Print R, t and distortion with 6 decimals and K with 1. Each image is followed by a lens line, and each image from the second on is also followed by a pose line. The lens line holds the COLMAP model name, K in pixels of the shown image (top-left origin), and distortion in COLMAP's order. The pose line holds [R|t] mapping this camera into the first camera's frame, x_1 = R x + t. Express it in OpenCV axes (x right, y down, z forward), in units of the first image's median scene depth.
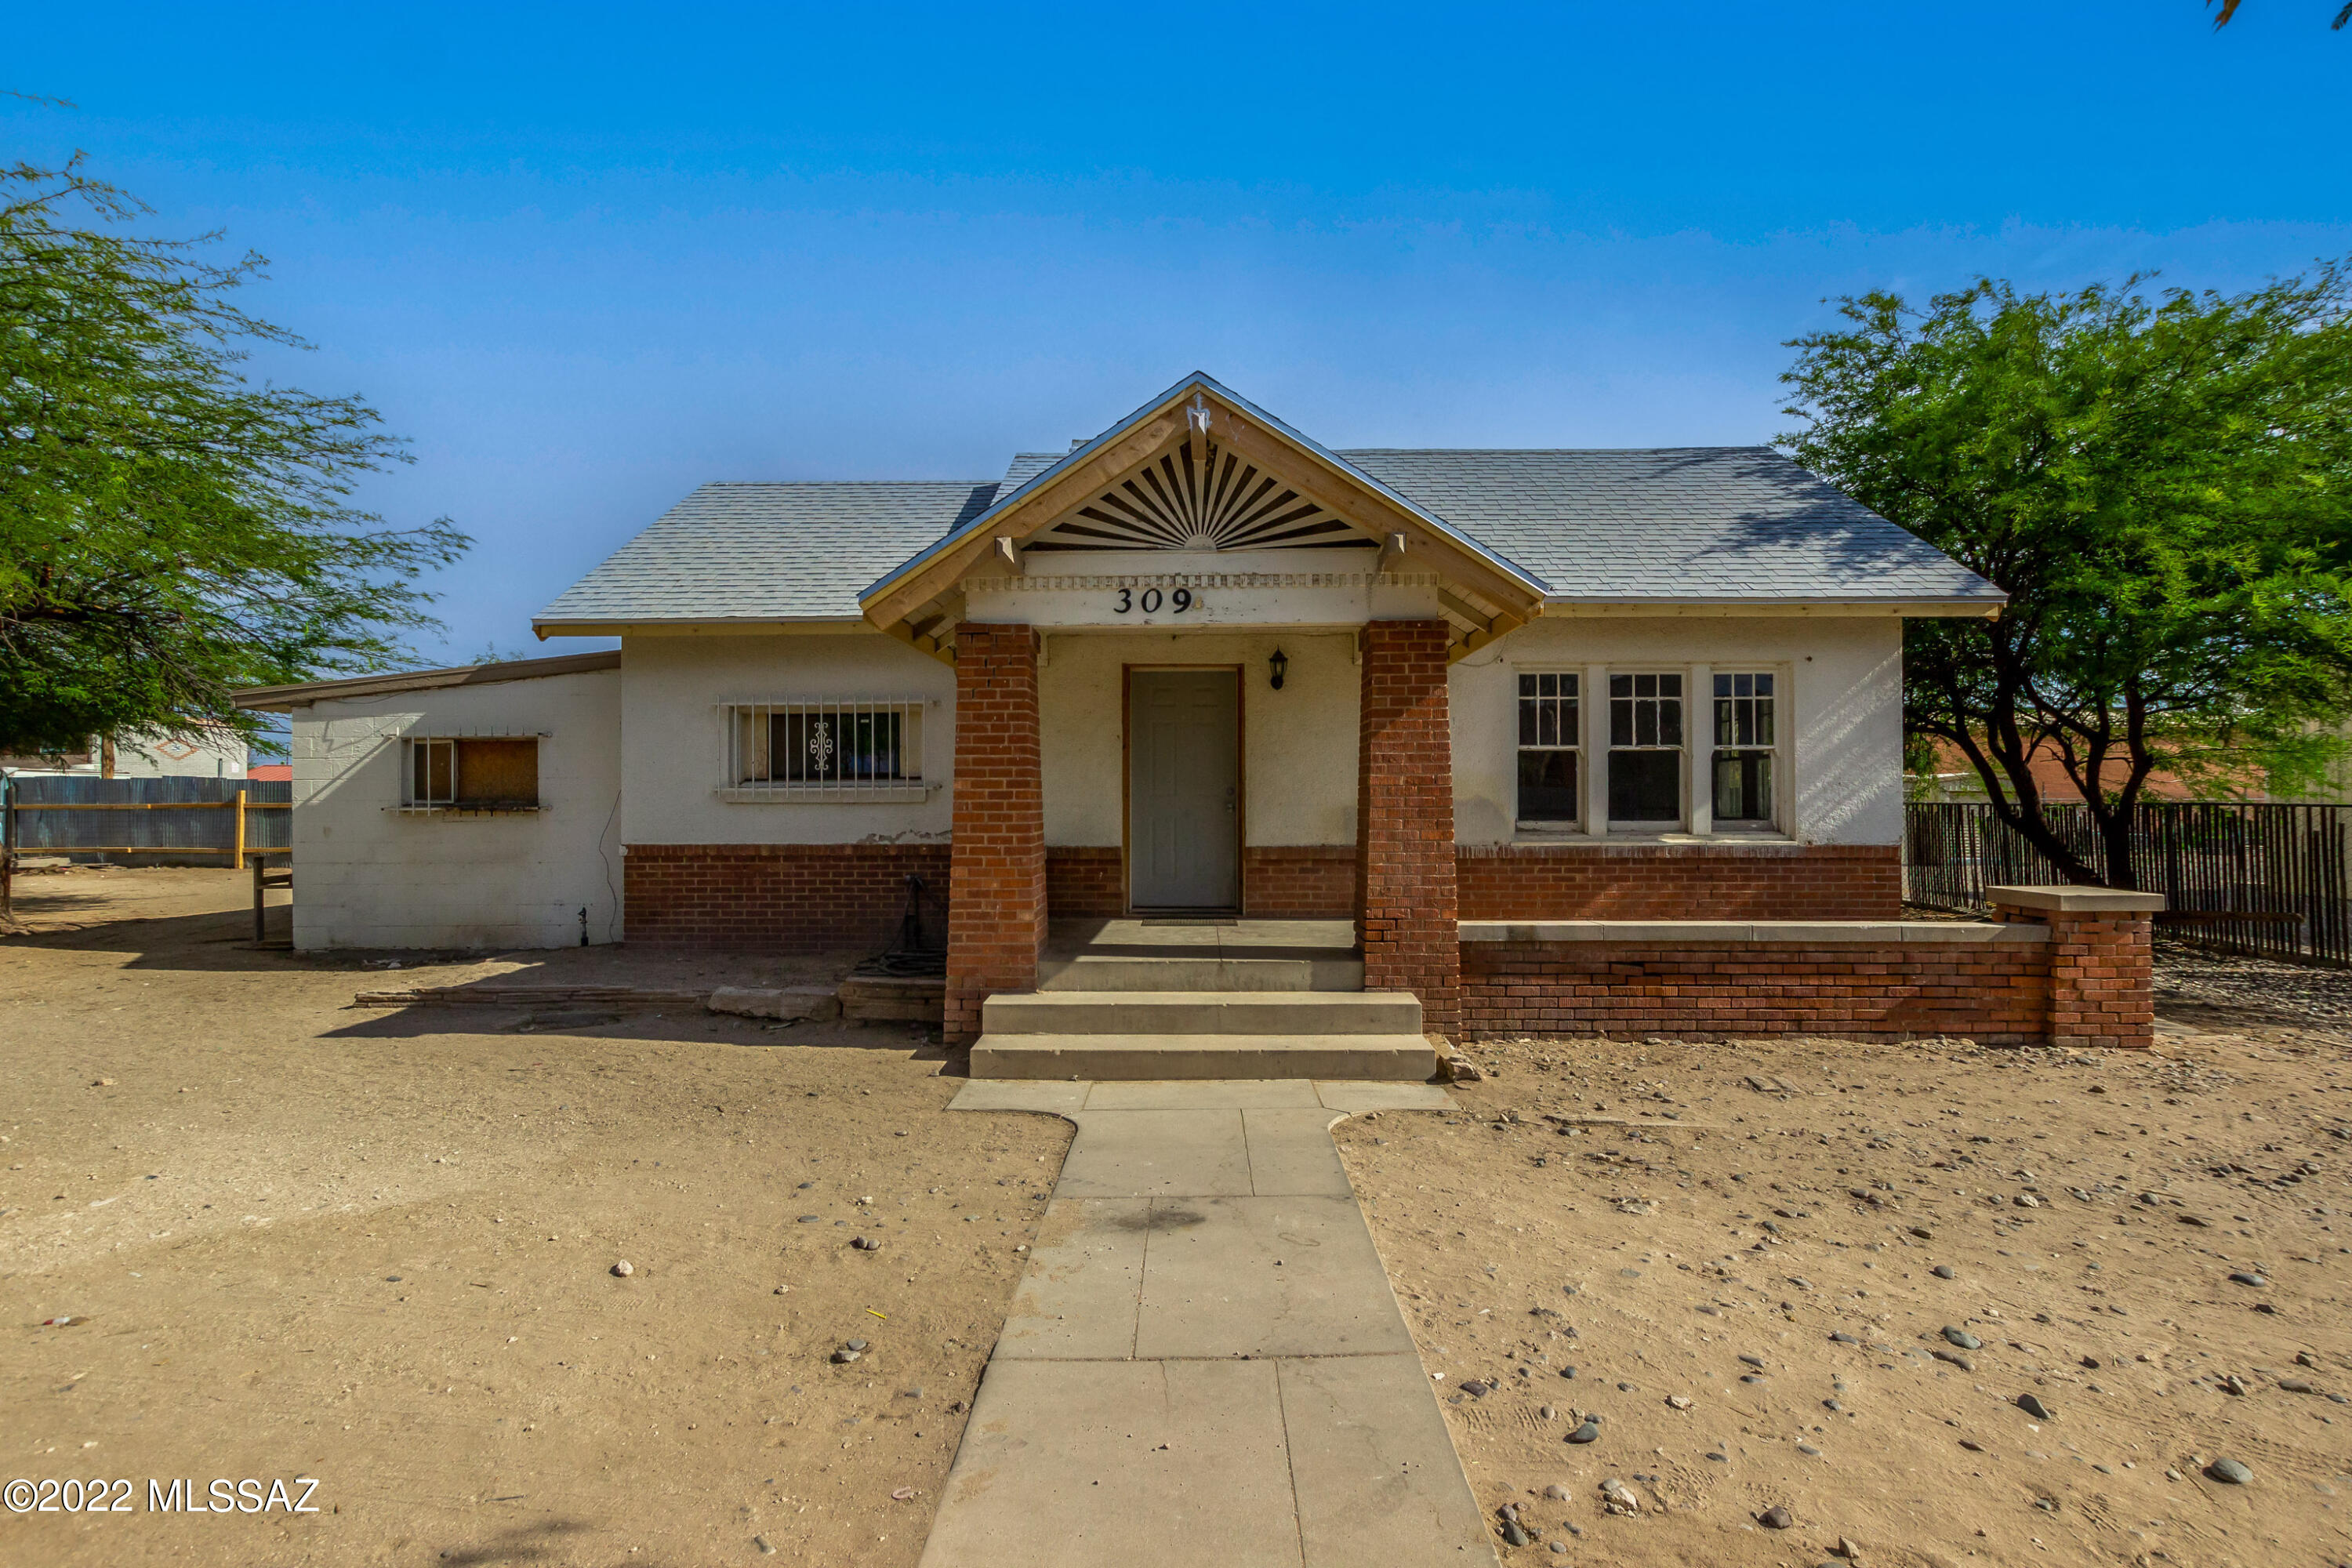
lens RADIAL K [[1065.5, 0, 1192.3], [0, 1065.5, 797.3], [0, 0, 1]] dist [-0.006047, 0.000236]
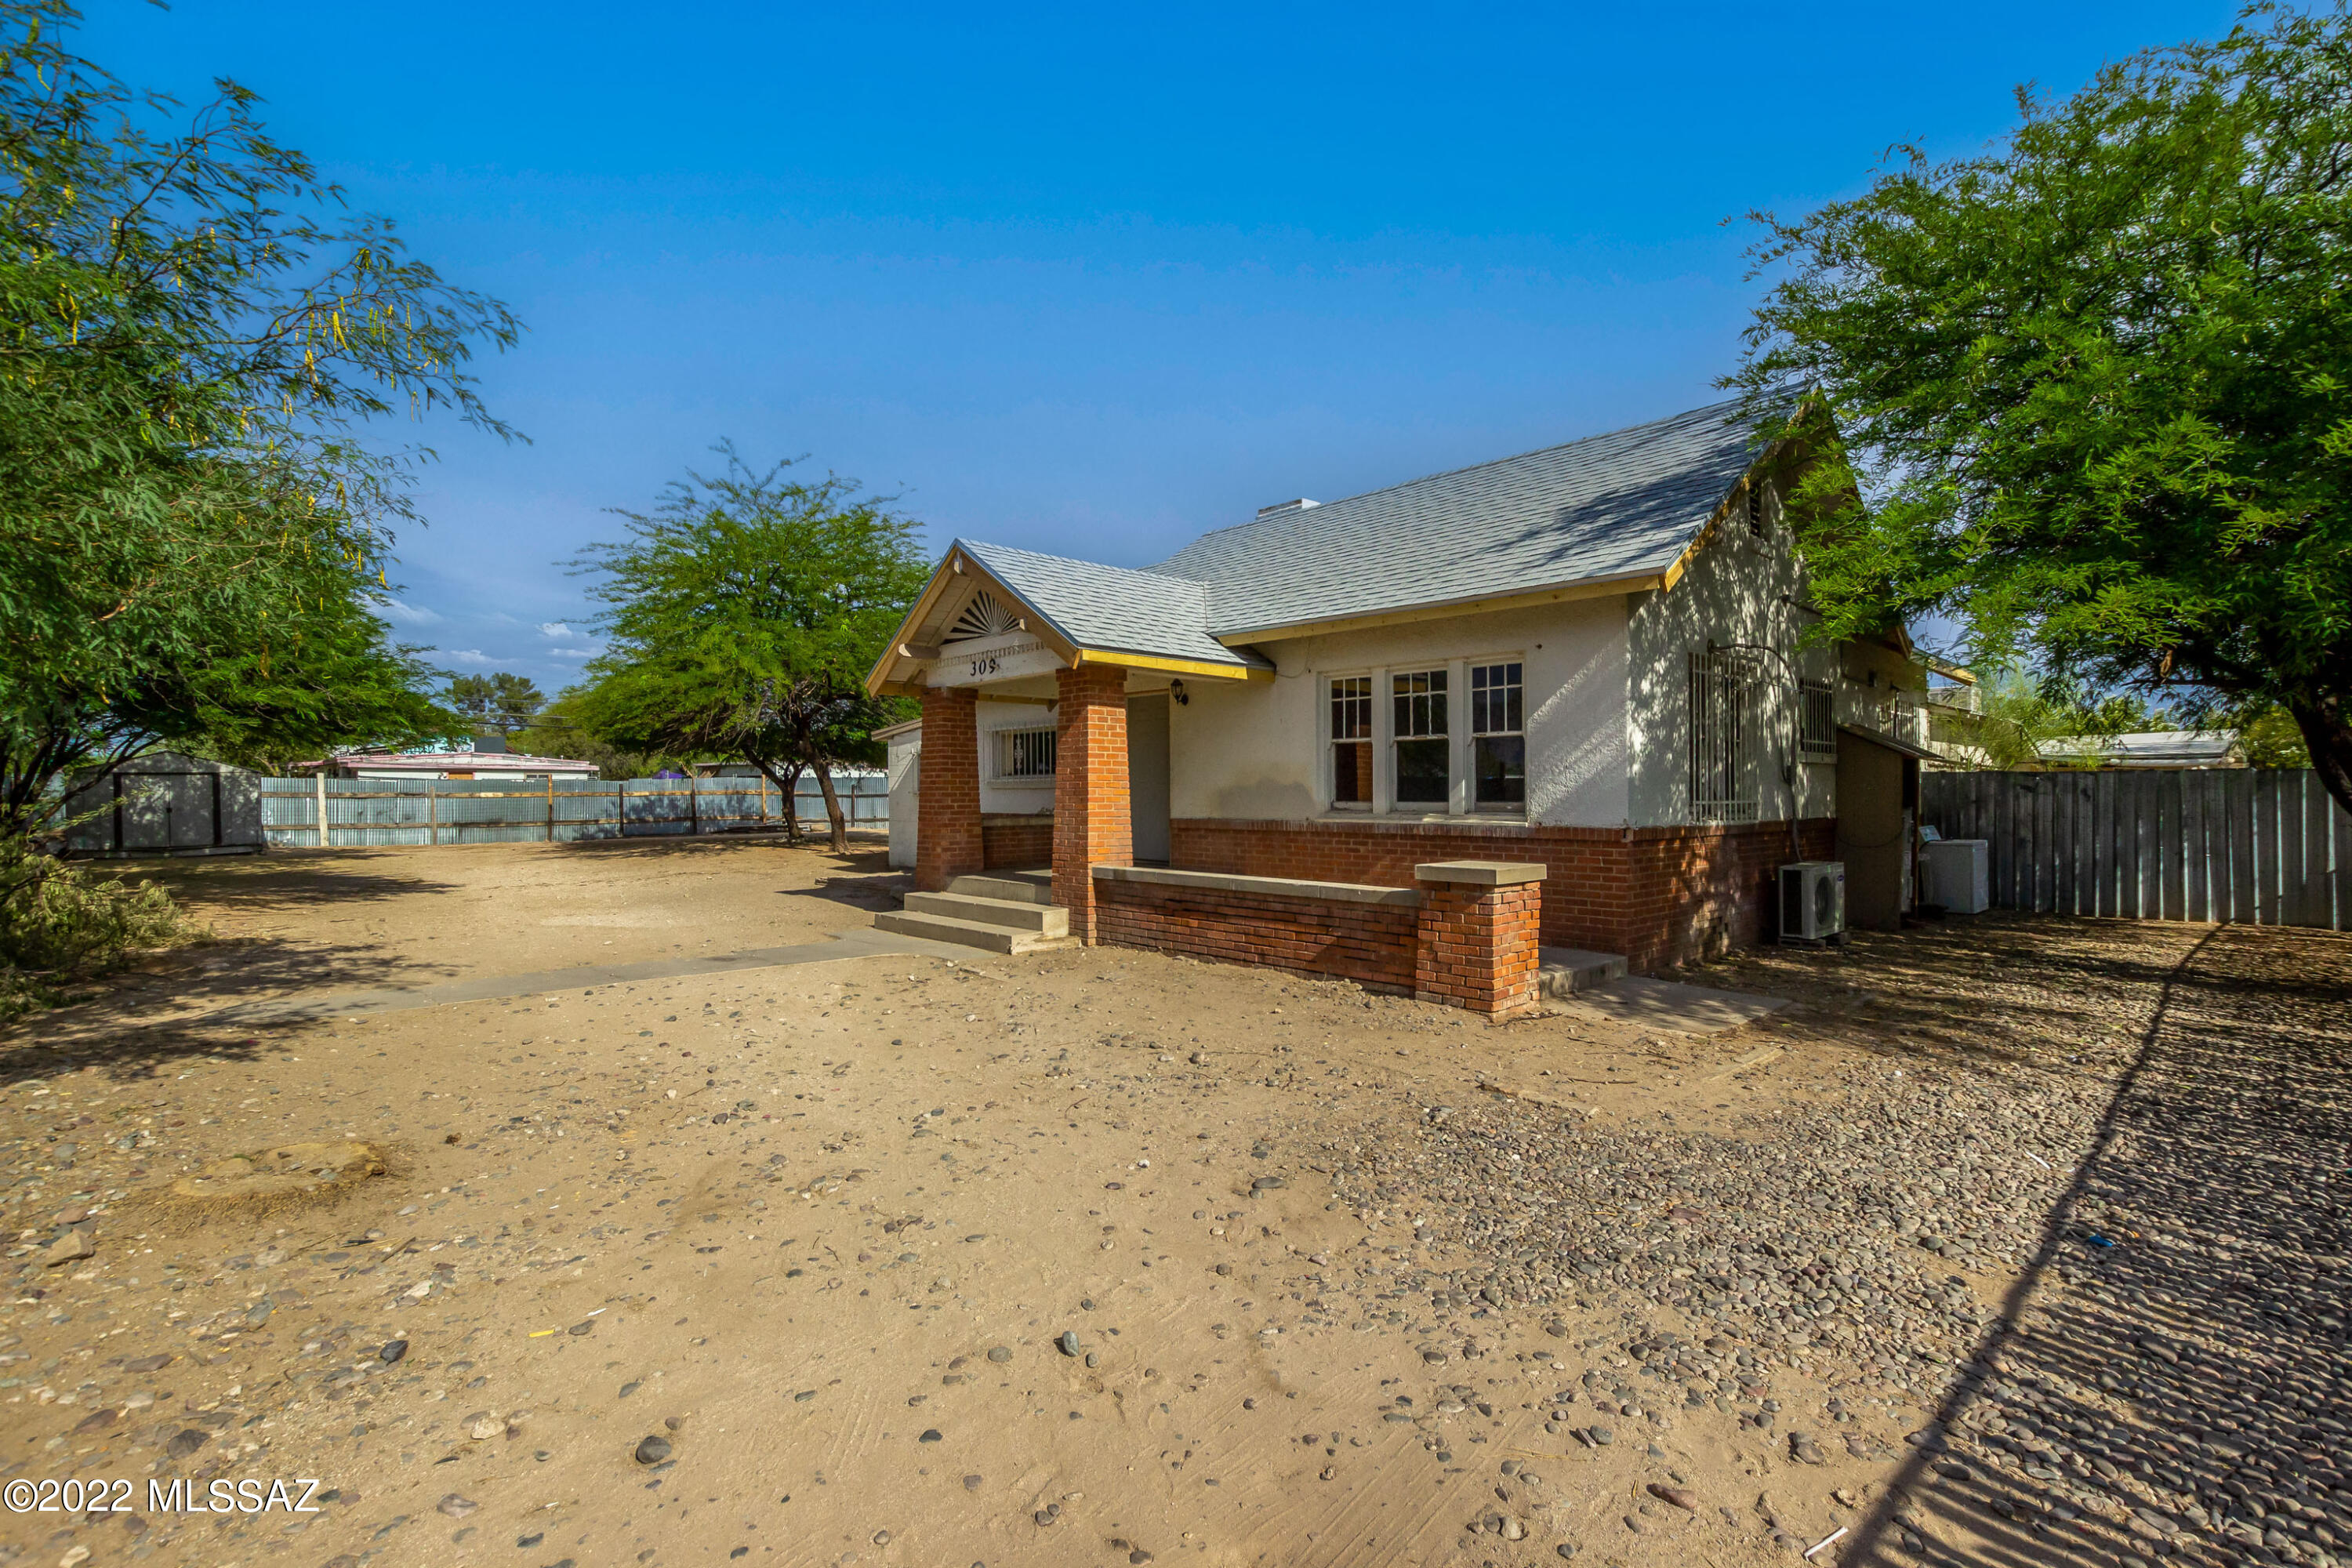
lens RADIAL K [[1065.5, 0, 1186.0], [0, 1065.5, 789.8], [0, 0, 1]] dist [-0.006047, 0.000236]
pose [[0.710243, -0.001529, -0.703955, 1.050624], [0.002802, 0.999996, 0.000655, 0.007799], [0.703951, -0.002438, 0.710244, 0.017378]]
